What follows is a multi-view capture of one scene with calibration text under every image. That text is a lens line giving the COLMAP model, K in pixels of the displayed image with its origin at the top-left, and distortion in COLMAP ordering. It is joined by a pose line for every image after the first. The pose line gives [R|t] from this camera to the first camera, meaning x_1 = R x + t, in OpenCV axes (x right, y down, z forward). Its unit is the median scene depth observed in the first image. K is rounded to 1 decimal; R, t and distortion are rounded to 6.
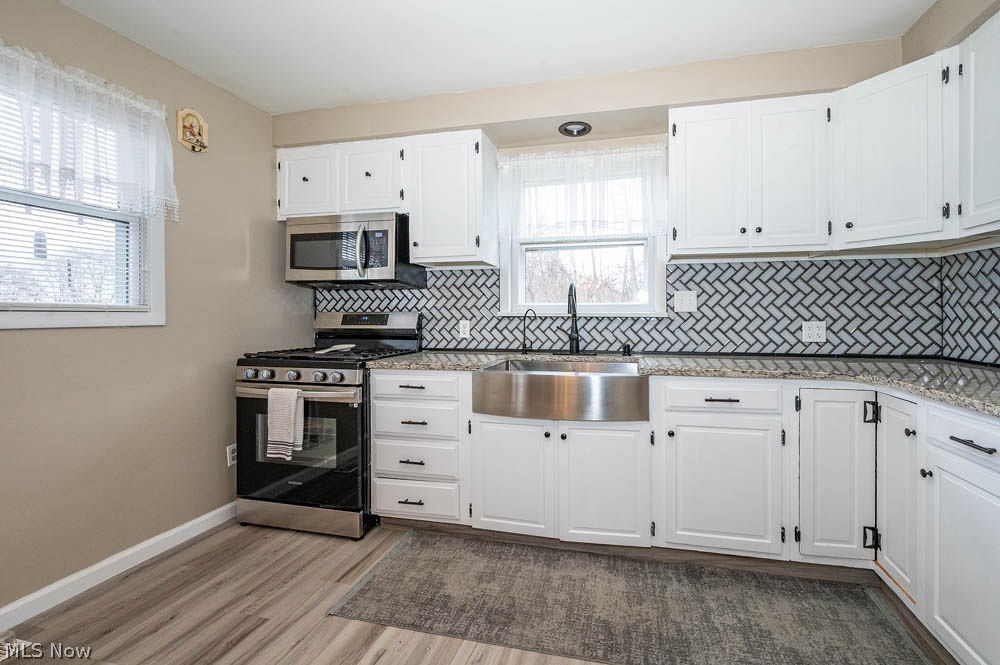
lens RADIAL K [[428.0, 0, 521.6], [0, 428.0, 320.3], [0, 0, 1]] dist [-0.000452, -0.000035]
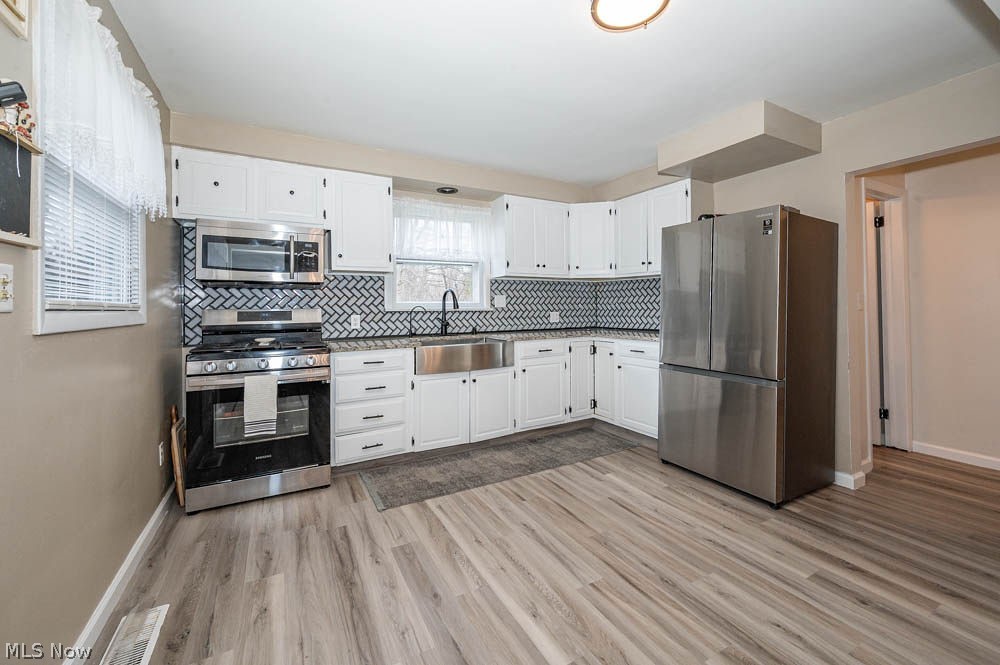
lens RADIAL K [[411.5, 0, 499.4], [0, 411.5, 315.4], [0, 0, 1]] dist [0.000207, -0.000023]
pose [[0.749520, -0.018387, 0.661727, -0.795138], [0.017691, 0.999814, 0.007744, -0.000754], [-0.661746, 0.005903, 0.749705, -0.265657]]
